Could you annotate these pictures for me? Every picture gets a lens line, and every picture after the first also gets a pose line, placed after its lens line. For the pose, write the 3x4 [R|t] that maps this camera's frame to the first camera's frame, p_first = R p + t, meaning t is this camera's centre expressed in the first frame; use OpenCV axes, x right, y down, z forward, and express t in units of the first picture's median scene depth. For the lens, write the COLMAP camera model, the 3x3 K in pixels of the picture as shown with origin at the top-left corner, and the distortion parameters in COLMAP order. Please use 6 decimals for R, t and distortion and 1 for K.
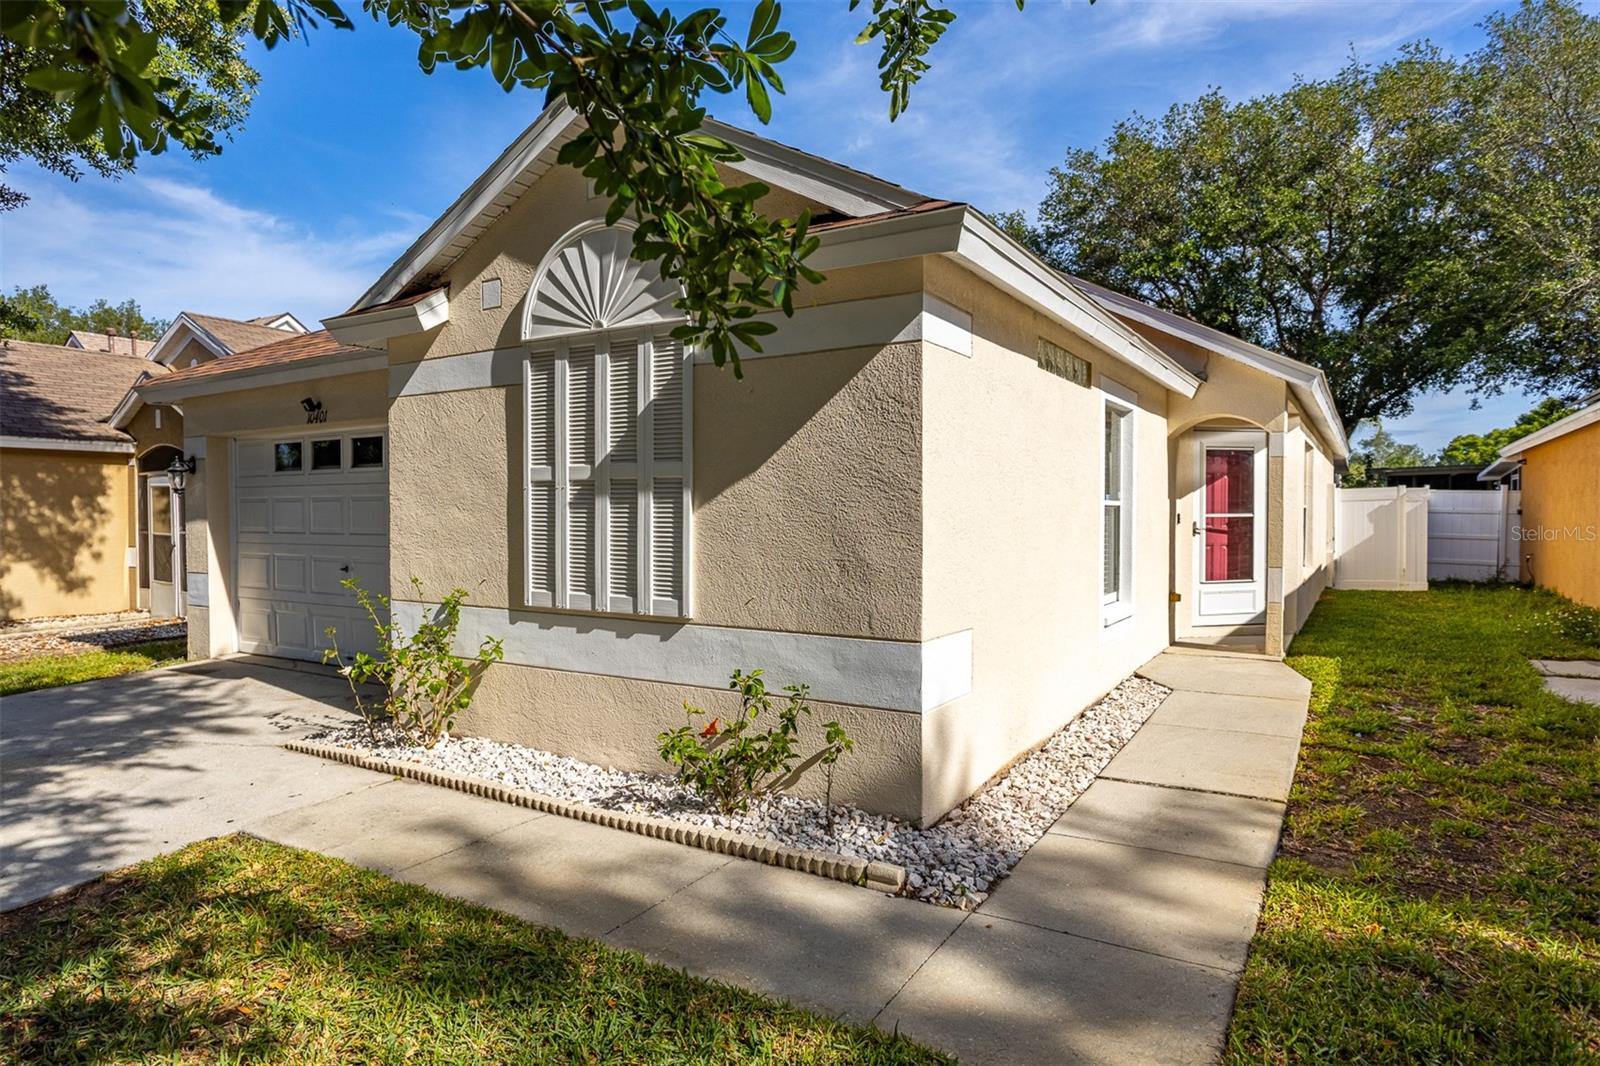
lens RADIAL K [[948.0, 0, 799.8], [0, 948.0, 532.0], [0, 0, 1]] dist [0.005330, 0.007239]
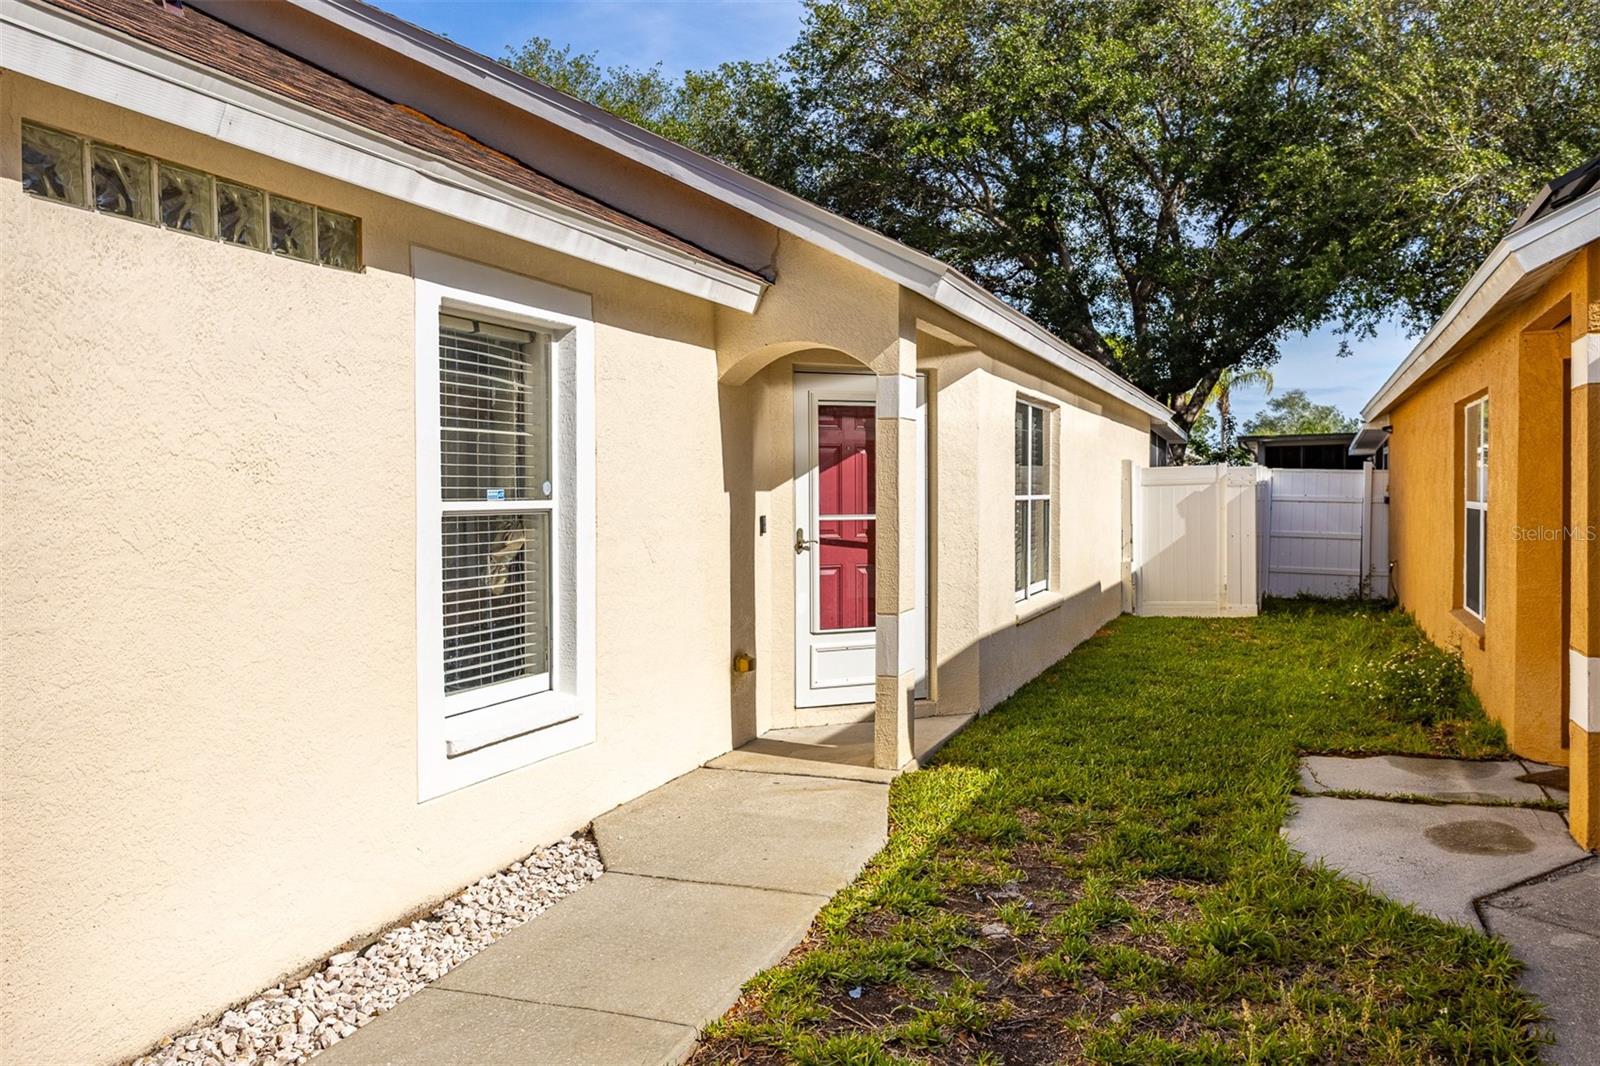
lens RADIAL K [[1291.1, 0, 798.2], [0, 1291.1, 530.5], [0, 0, 1]] dist [0.016467, -0.013011]
pose [[0.985654, -0.007197, 0.168625, 0.151393], [0.005750, 0.999942, 0.009070, -0.009207], [-0.168681, -0.007970, 0.985638, 0.116305]]
